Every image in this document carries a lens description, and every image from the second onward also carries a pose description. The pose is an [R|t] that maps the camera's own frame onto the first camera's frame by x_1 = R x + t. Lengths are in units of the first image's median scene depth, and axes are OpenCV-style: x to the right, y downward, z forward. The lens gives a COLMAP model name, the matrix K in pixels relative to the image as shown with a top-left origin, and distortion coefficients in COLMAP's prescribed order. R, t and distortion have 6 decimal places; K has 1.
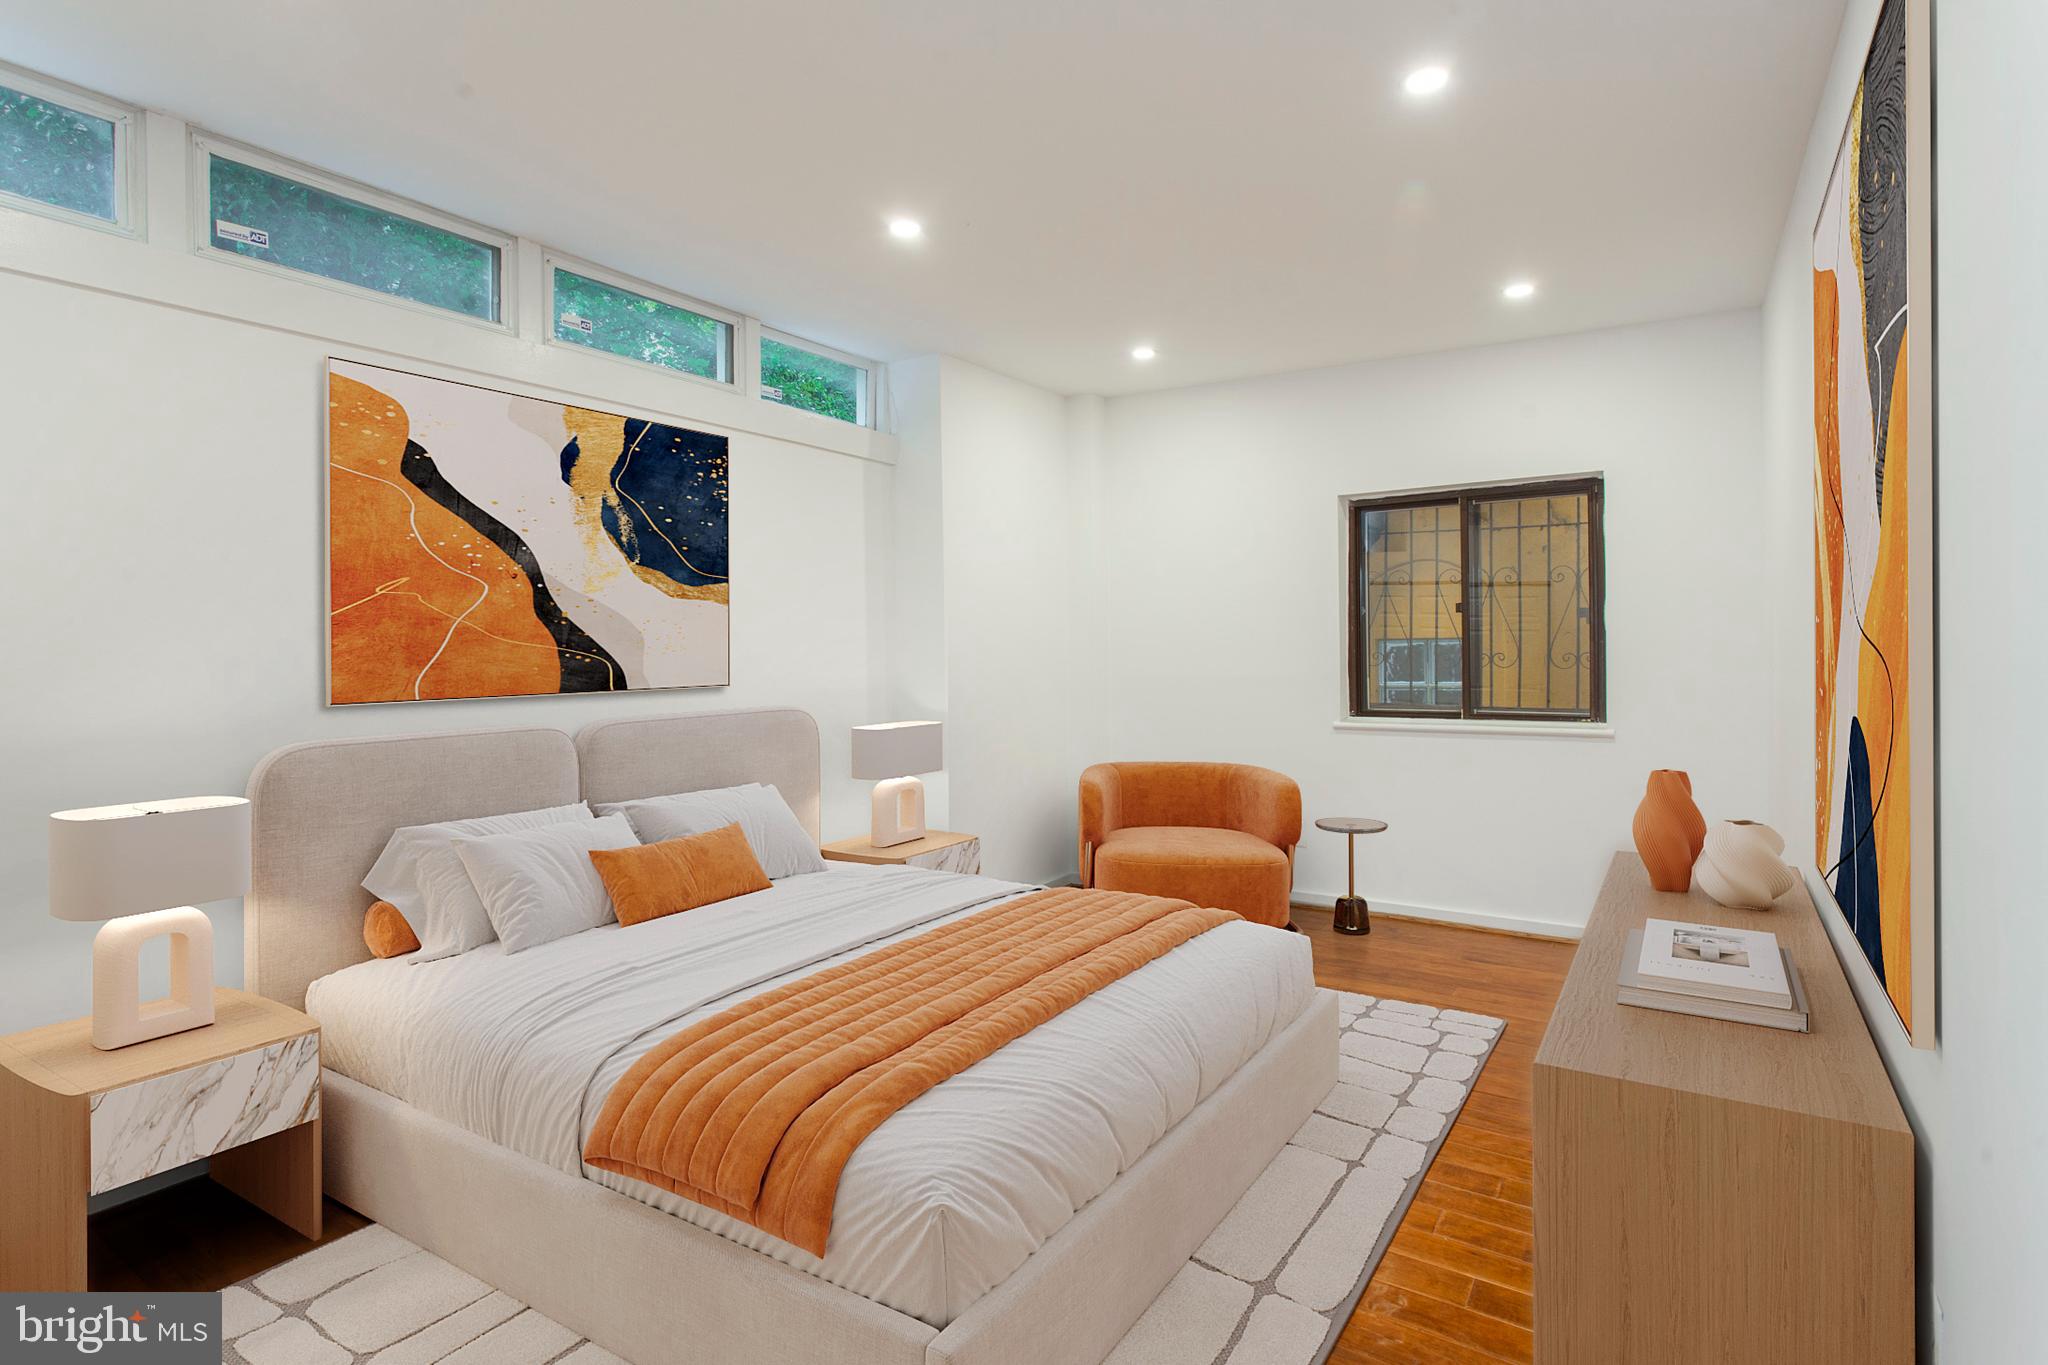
lens RADIAL K [[1031.5, 0, 1025.1], [0, 1031.5, 666.7], [0, 0, 1]] dist [0.002556, 0.000363]
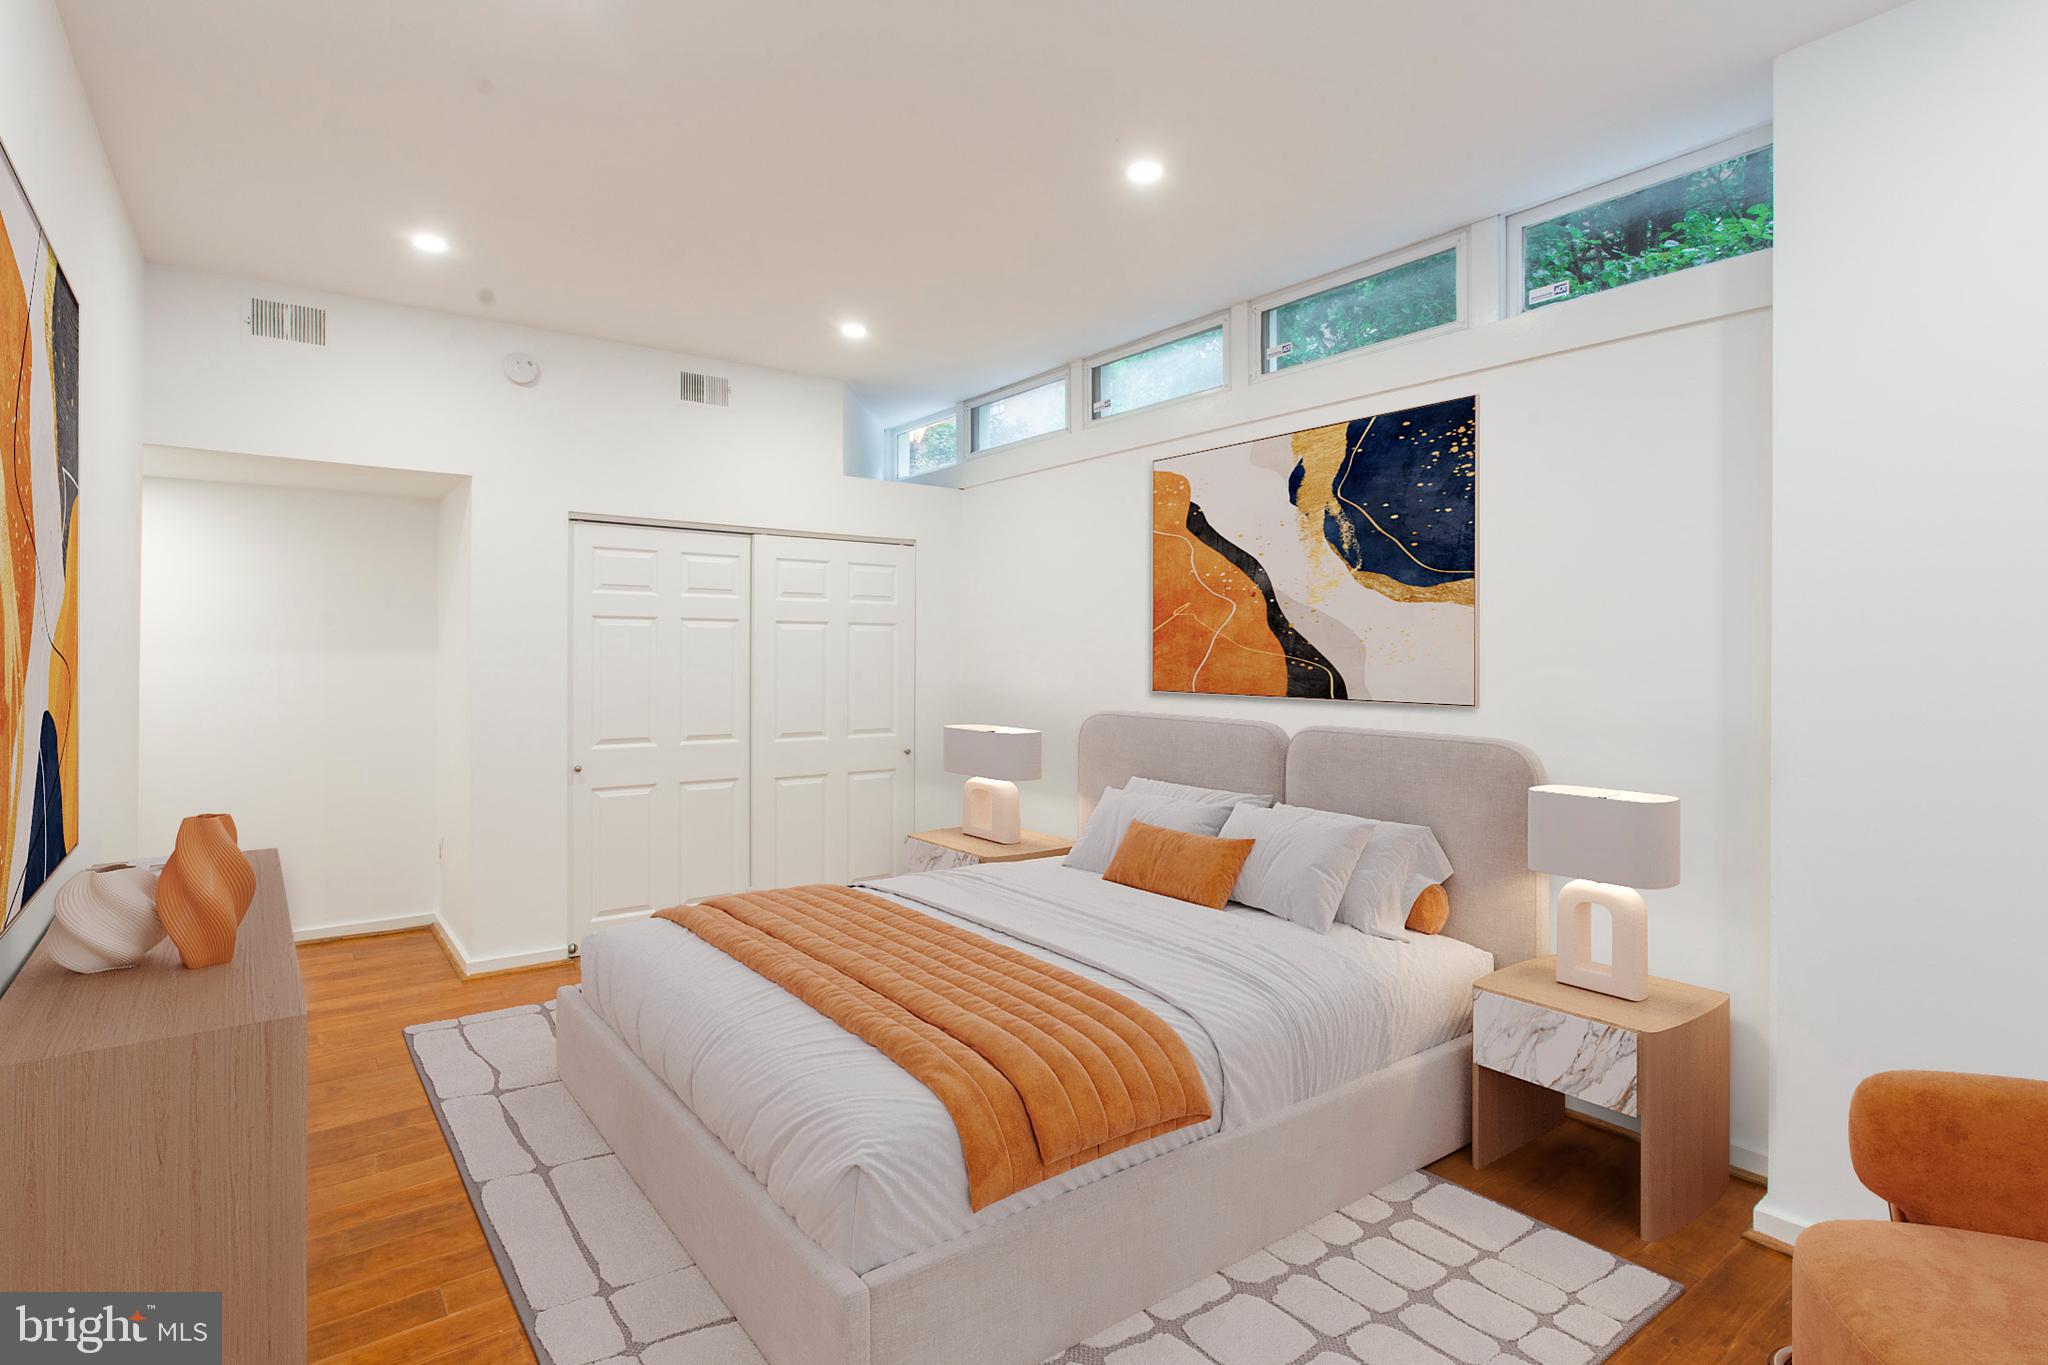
lens RADIAL K [[1031.5, 0, 1021.4], [0, 1031.5, 666.7], [0, 0, 1]] dist [0.002556, 0.000363]
pose [[-0.329120, 0.020330, -0.944069, 0.661927], [-0.025531, 0.999211, 0.030418, -0.031867], [0.943943, 0.034114, -0.328341, 1.062123]]
